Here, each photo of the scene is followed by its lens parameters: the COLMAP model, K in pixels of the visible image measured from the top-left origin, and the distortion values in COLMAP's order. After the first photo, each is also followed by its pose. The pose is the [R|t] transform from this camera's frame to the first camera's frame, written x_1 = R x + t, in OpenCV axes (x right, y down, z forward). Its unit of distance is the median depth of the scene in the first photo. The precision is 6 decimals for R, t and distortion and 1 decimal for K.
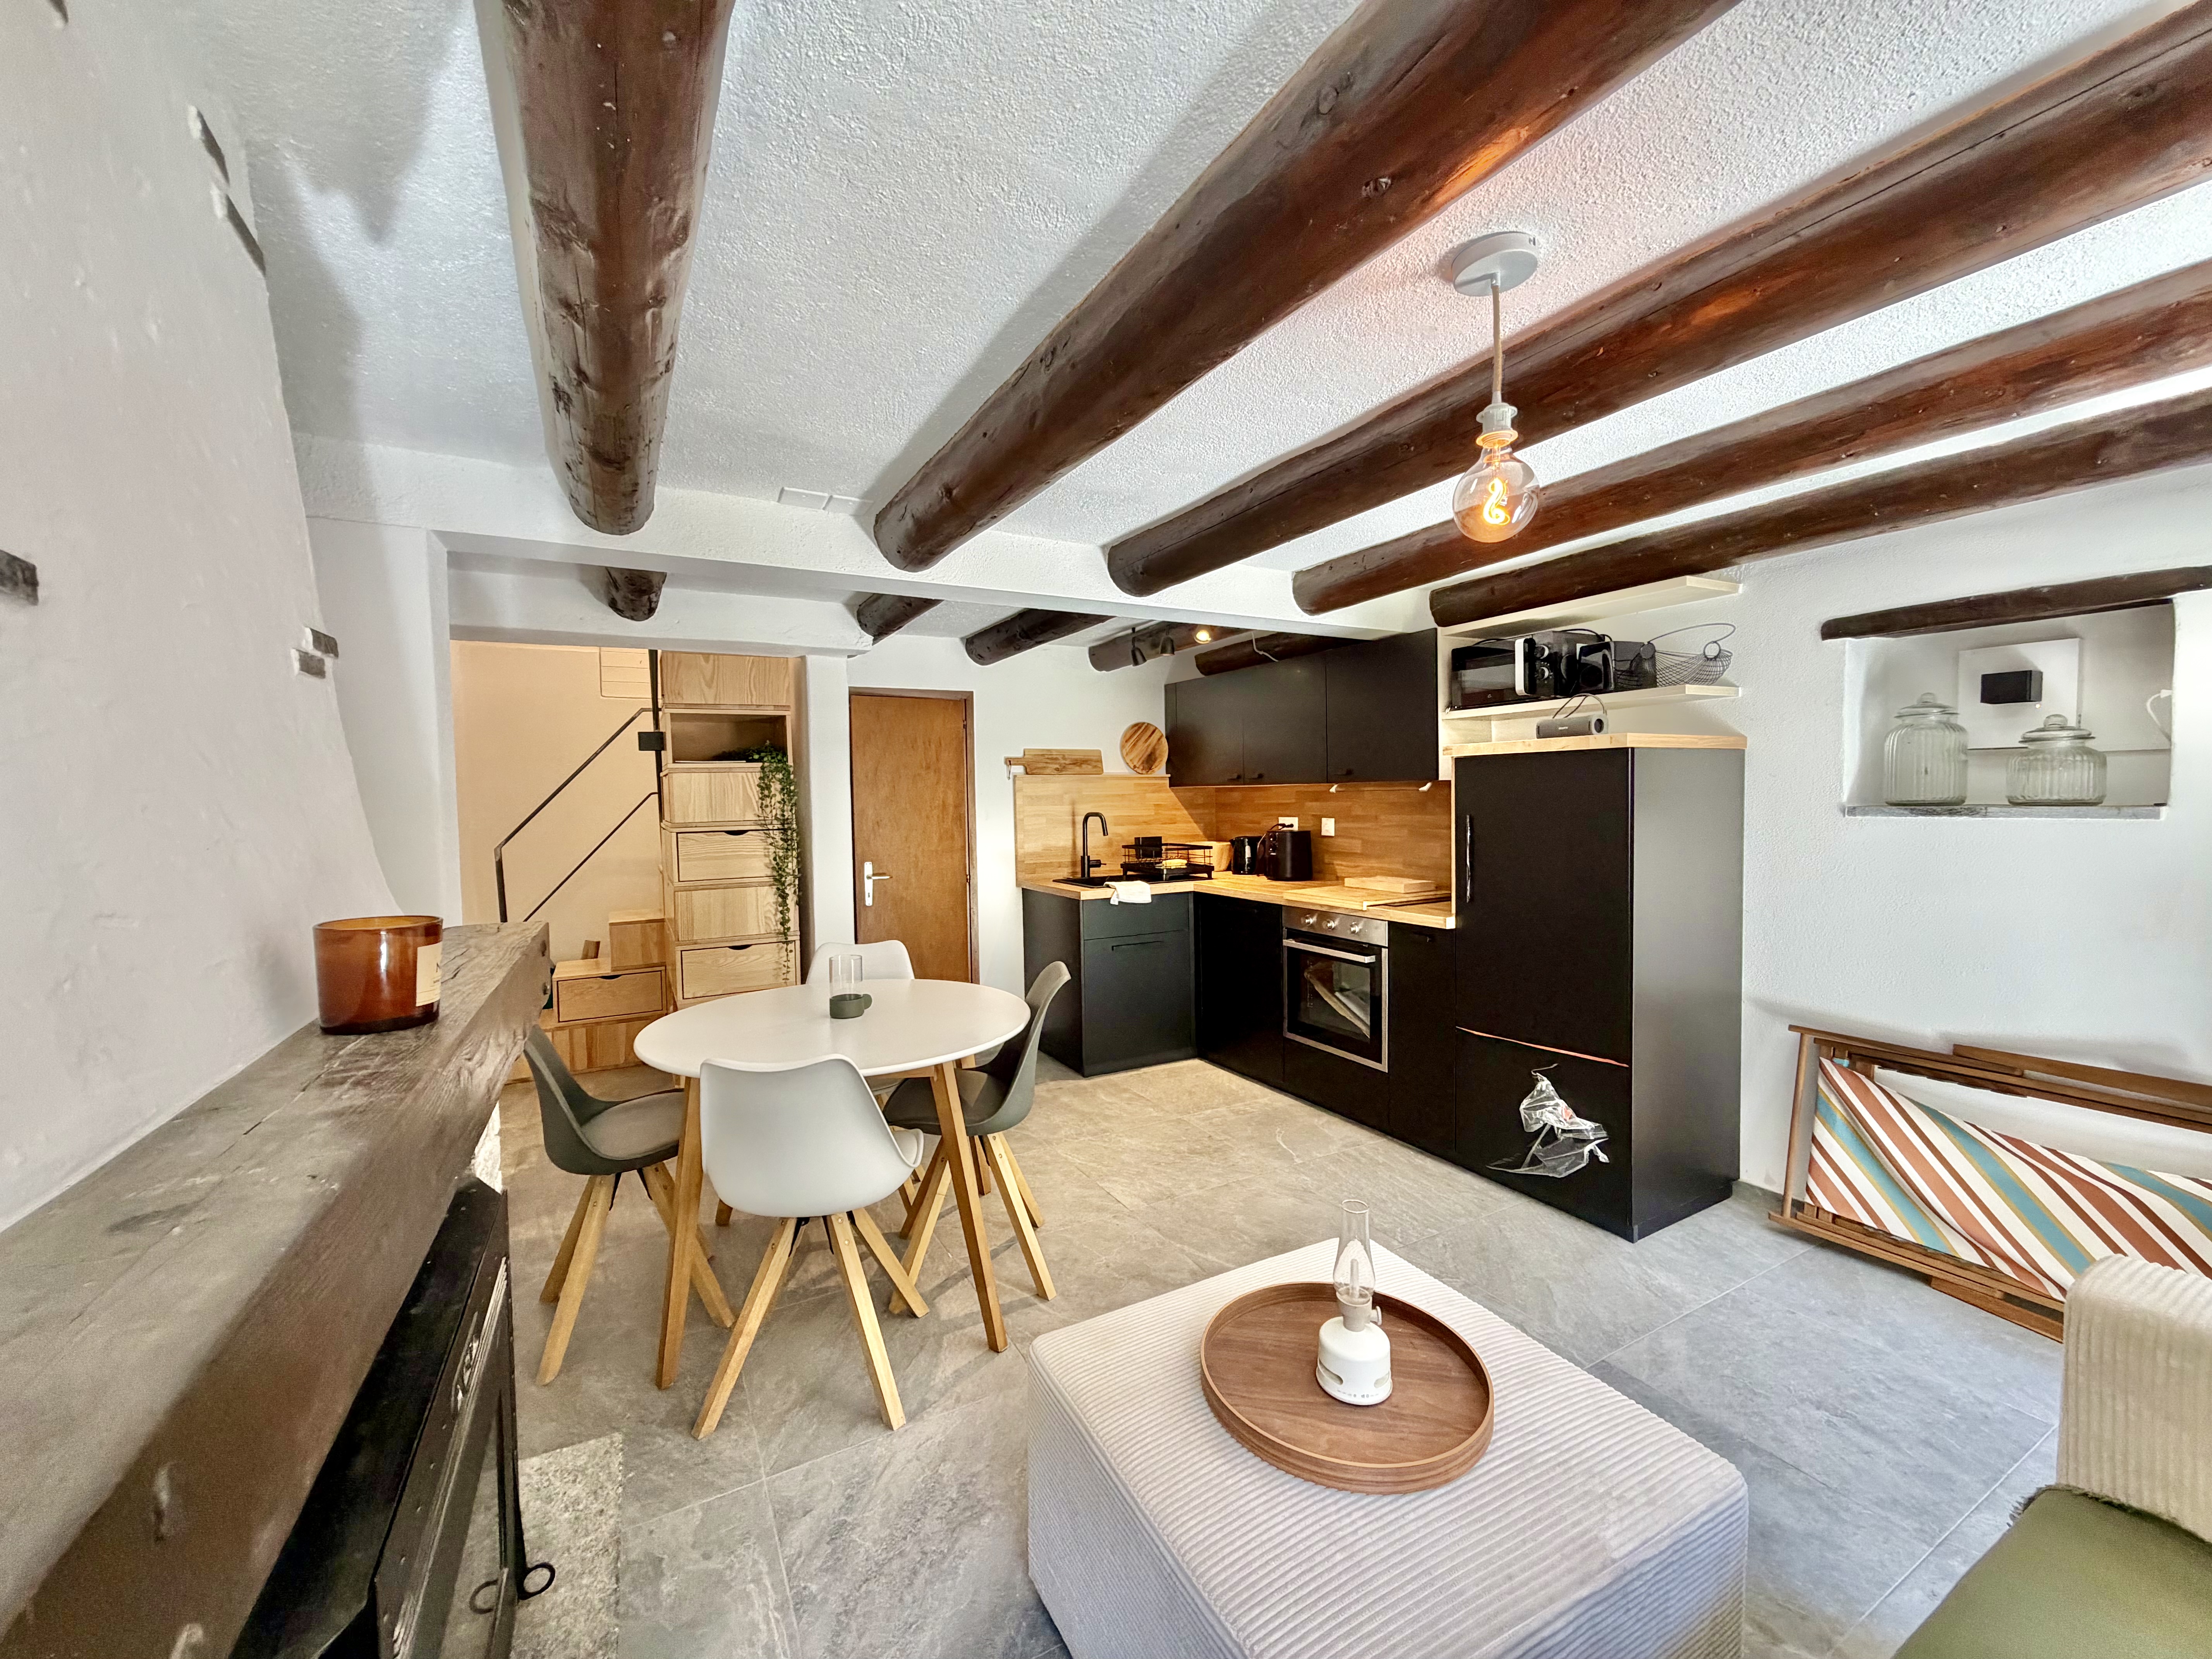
lens RADIAL K [[881.3, 0, 1095.7], [0, 881.3, 827.2], [0, 0, 1]] dist [-0.003652, -0.000199]
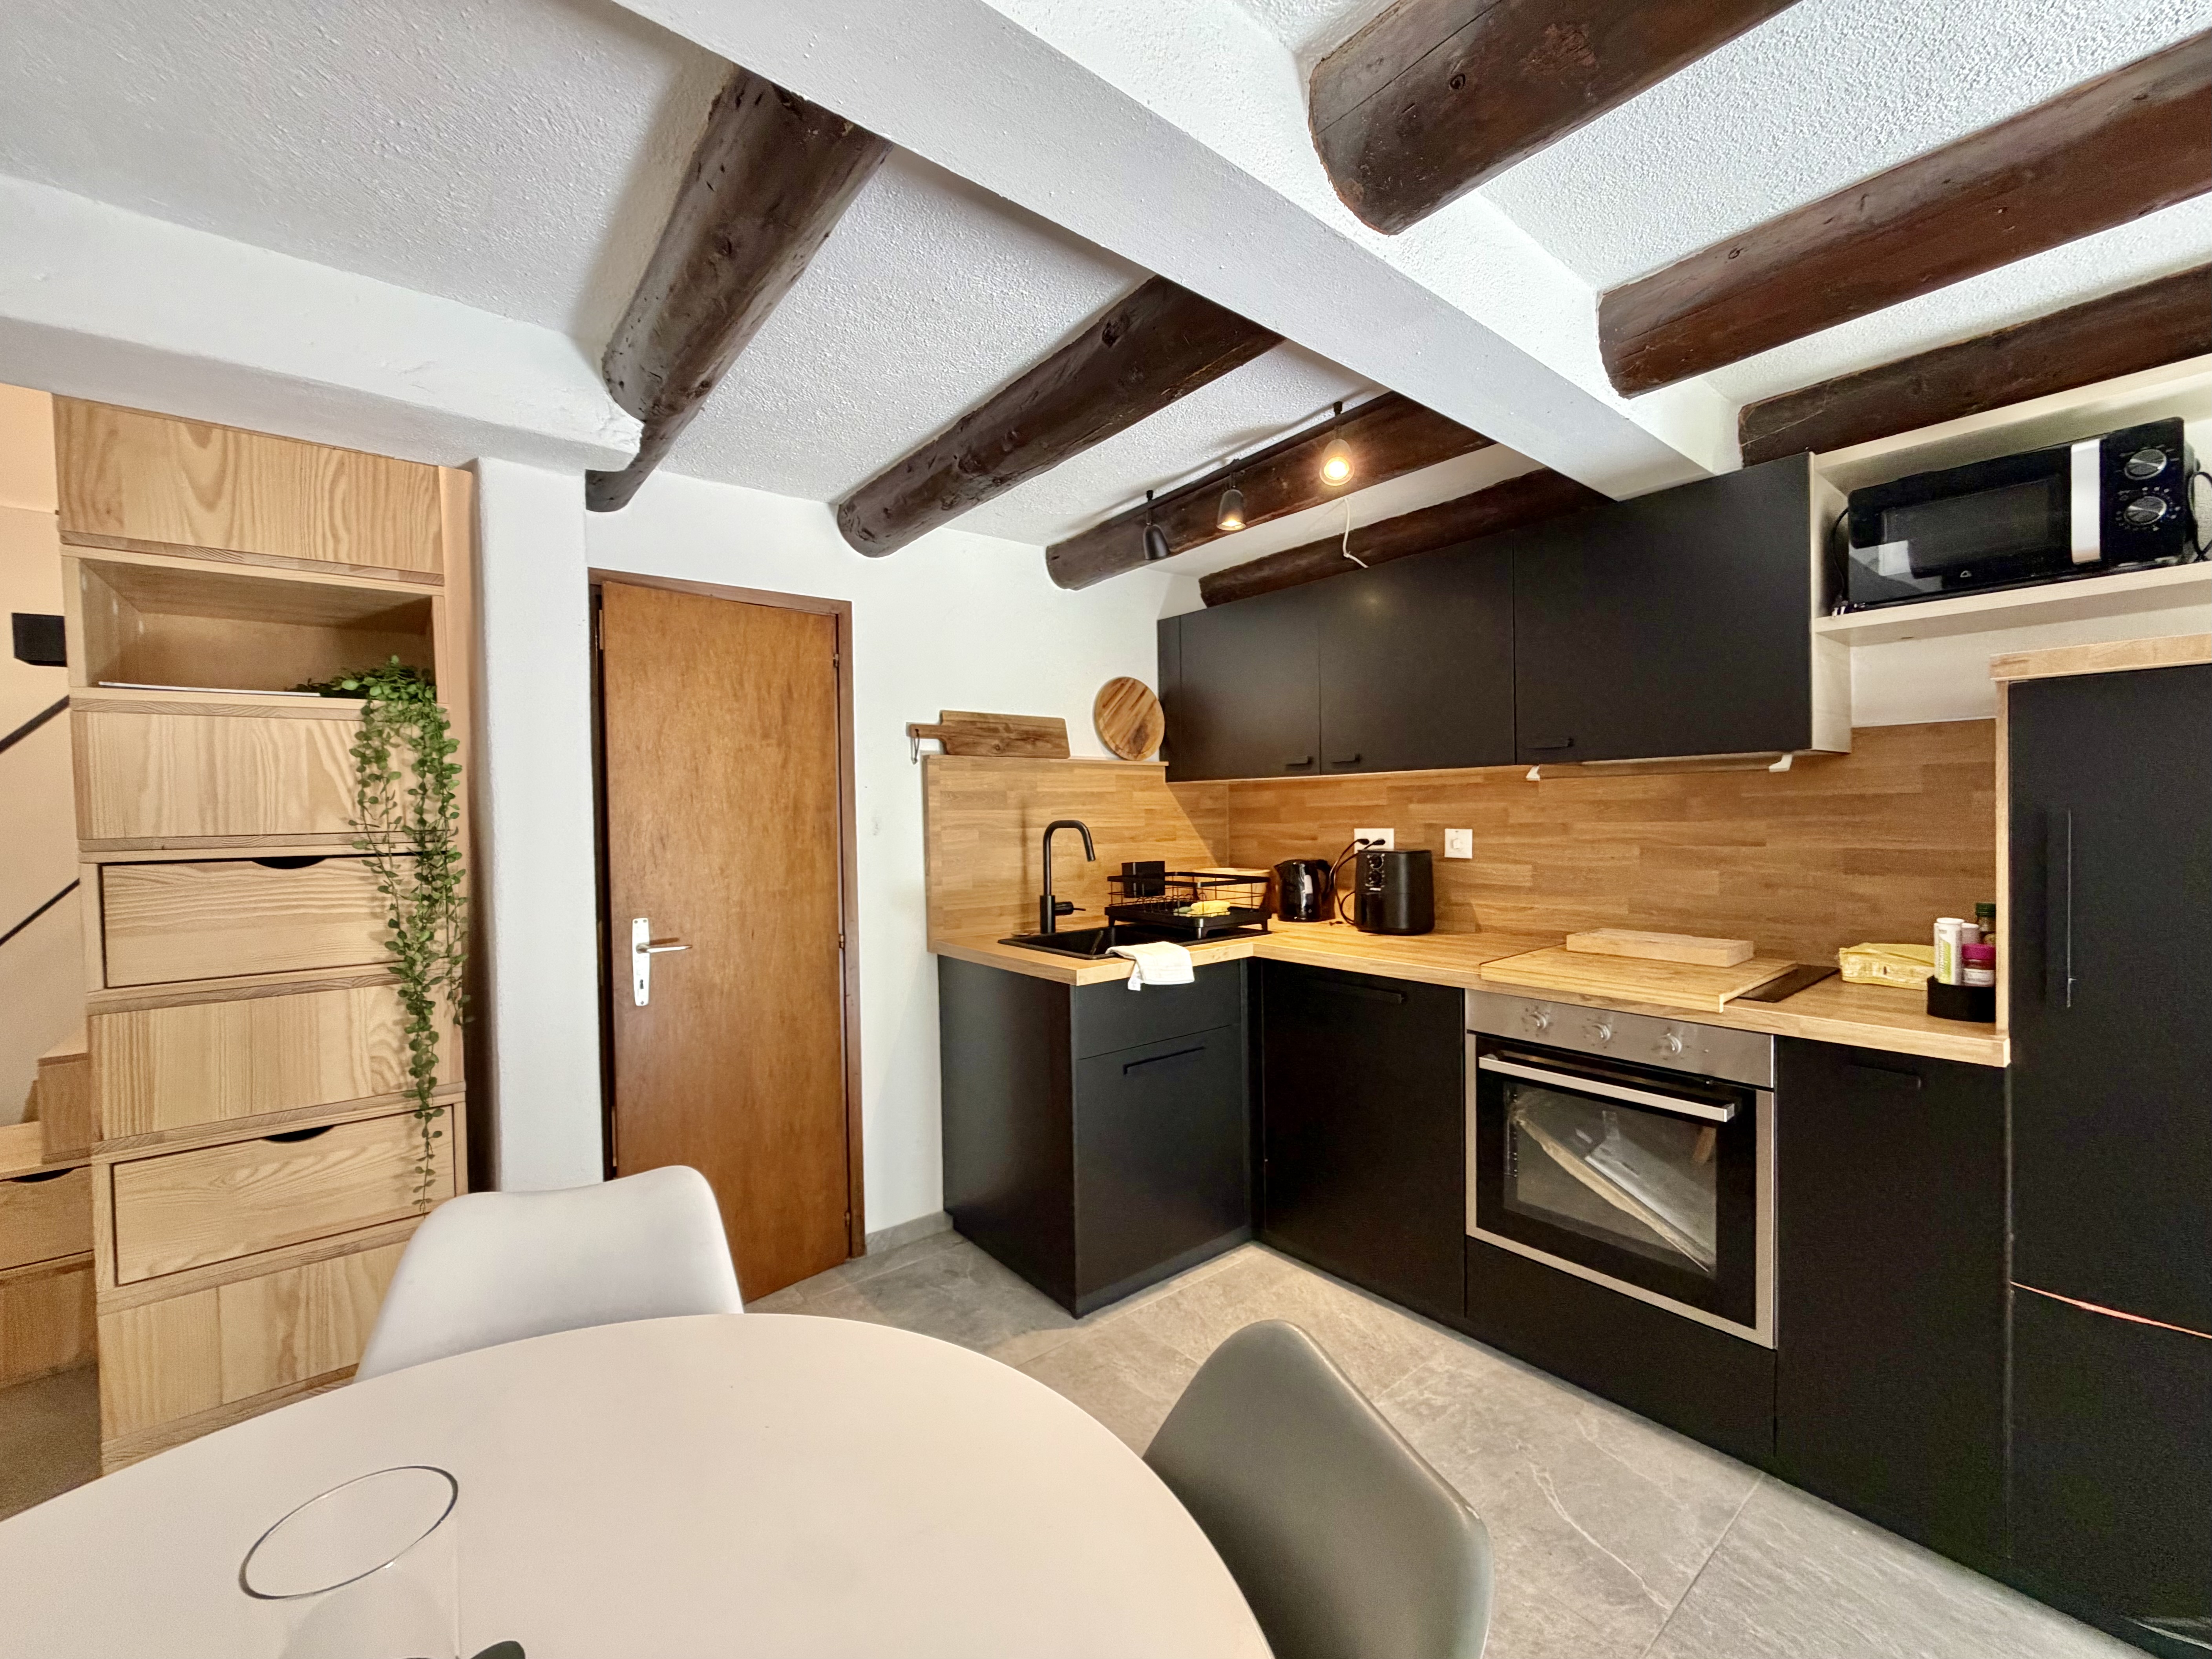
lens RADIAL K [[881.3, 0, 1095.7], [0, 881.3, 827.2], [0, 0, 1]] dist [-0.003652, -0.000199]
pose [[0.983832, -0.001733, 0.179084, -0.091406], [0.006017, 0.999709, -0.023380, 0.001205], [-0.178992, 0.024079, 0.983556, 0.451160]]
